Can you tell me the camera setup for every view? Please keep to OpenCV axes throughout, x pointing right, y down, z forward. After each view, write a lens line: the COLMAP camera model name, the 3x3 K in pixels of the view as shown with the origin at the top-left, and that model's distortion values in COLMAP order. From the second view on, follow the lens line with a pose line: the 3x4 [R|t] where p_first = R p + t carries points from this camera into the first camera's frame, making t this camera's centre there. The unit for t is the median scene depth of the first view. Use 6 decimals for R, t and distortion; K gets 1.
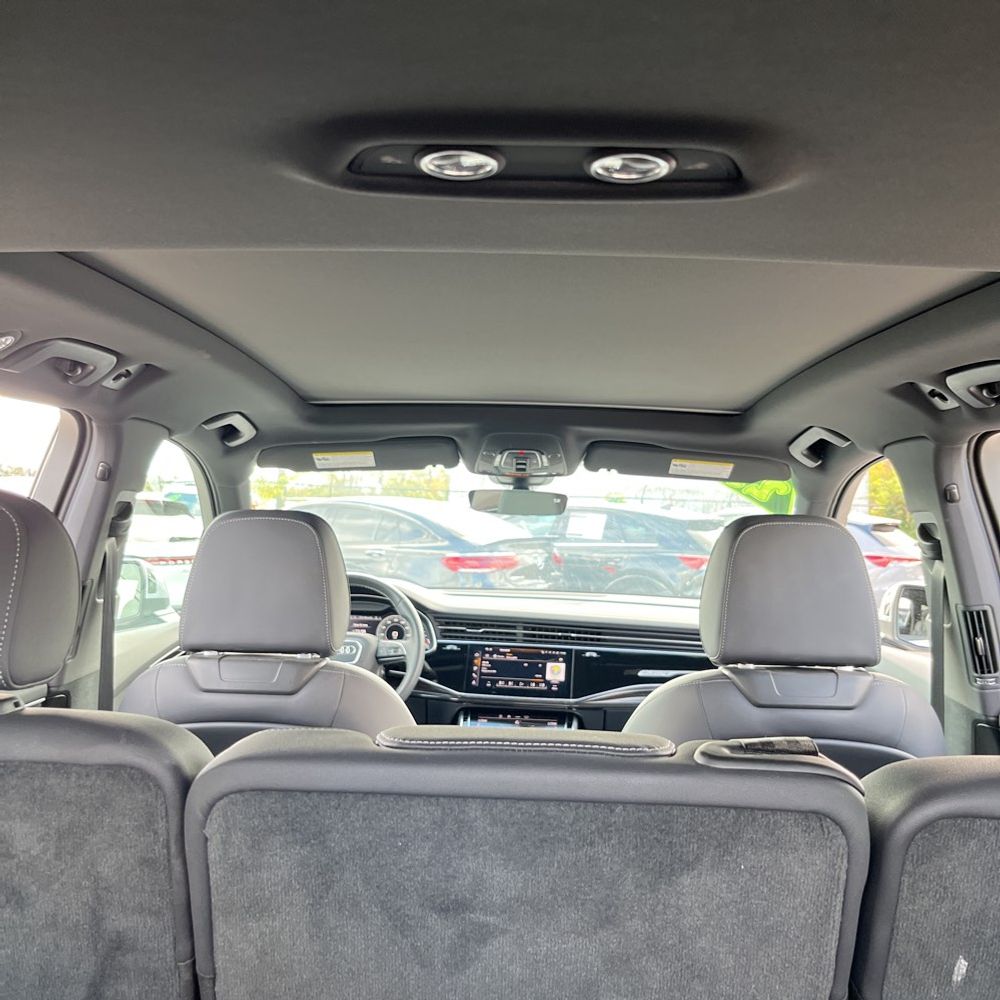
lens RADIAL K [[1025.6, 0, 494.7], [0, 1025.6, 498.2], [0, 0, 1]] dist [0.021785, 0.000000]
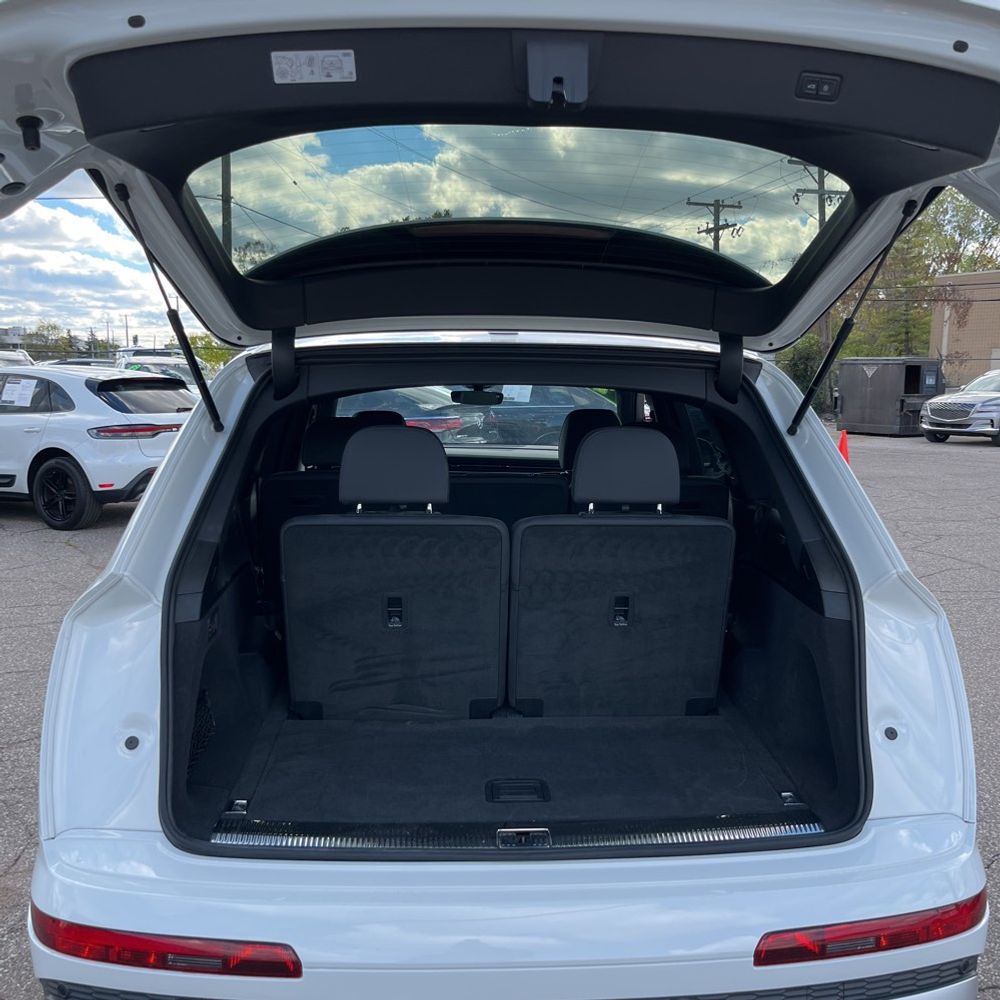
lens RADIAL K [[1025.6, 0, 501.5], [0, 1025.6, 500.4], [0, 0, 1]] dist [0.021785, 0.000000]
pose [[0.996949, -0.024692, 0.074049, -0.119267], [0.013918, 0.989679, 0.142628, -0.120609], [-0.076807, -0.141162, 0.987003, -1.375215]]
